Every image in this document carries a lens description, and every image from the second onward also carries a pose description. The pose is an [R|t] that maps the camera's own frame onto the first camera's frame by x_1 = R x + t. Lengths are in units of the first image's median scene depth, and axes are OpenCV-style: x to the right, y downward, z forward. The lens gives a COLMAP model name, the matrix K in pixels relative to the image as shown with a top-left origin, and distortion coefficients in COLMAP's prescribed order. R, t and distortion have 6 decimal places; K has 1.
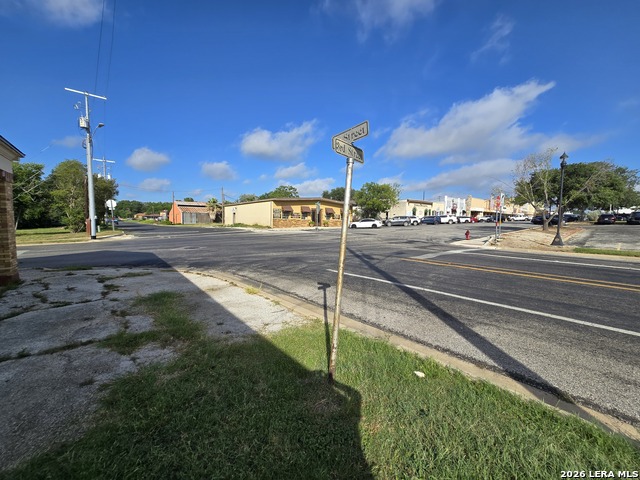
lens RADIAL K [[263.9, 0, 323.8], [0, 263.9, 239.3], [0, 0, 1]] dist [-0.001043, -0.000129]
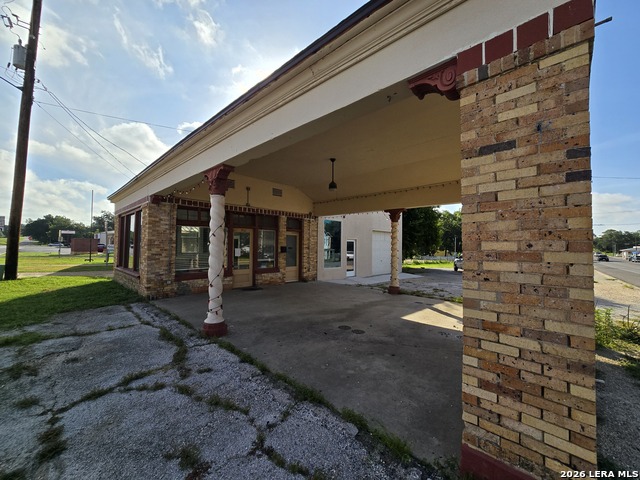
lens RADIAL K [[263.9, 0, 323.8], [0, 263.9, 239.3], [0, 0, 1]] dist [-0.001043, -0.000129]
pose [[-0.991397, -0.025777, -0.128328, -1.147697], [-0.030593, 0.998894, 0.035706, -0.078192], [0.127266, 0.039325, -0.991089, 1.397806]]
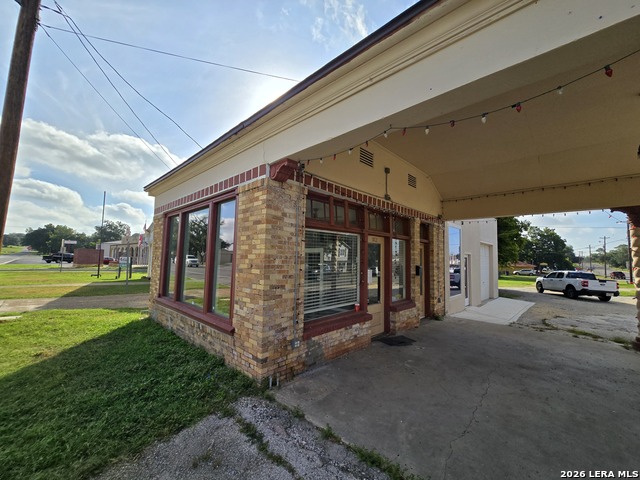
lens RADIAL K [[263.9, 0, 323.8], [0, 263.9, 239.3], [0, 0, 1]] dist [-0.001043, -0.000129]
pose [[-0.990949, -0.040890, -0.127859, -0.559703], [-0.039717, 0.999142, -0.011707, -0.042370], [0.128228, -0.006523, -0.991723, 0.681707]]
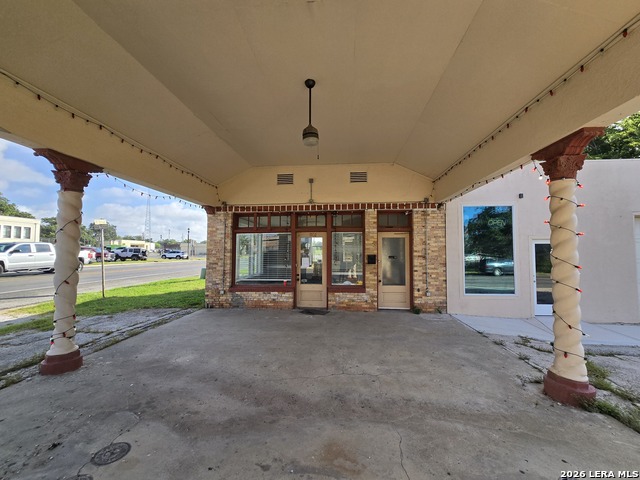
lens RADIAL K [[263.9, 0, 321.5], [0, 263.9, 241.1], [0, 0, 1]] dist [-0.000464, 0.000129]
pose [[-0.712842, 0.019793, 0.701046, -1.780300], [0.035840, 0.999324, 0.008228, -0.038249], [-0.700409, 0.030991, -0.713069, 0.617463]]
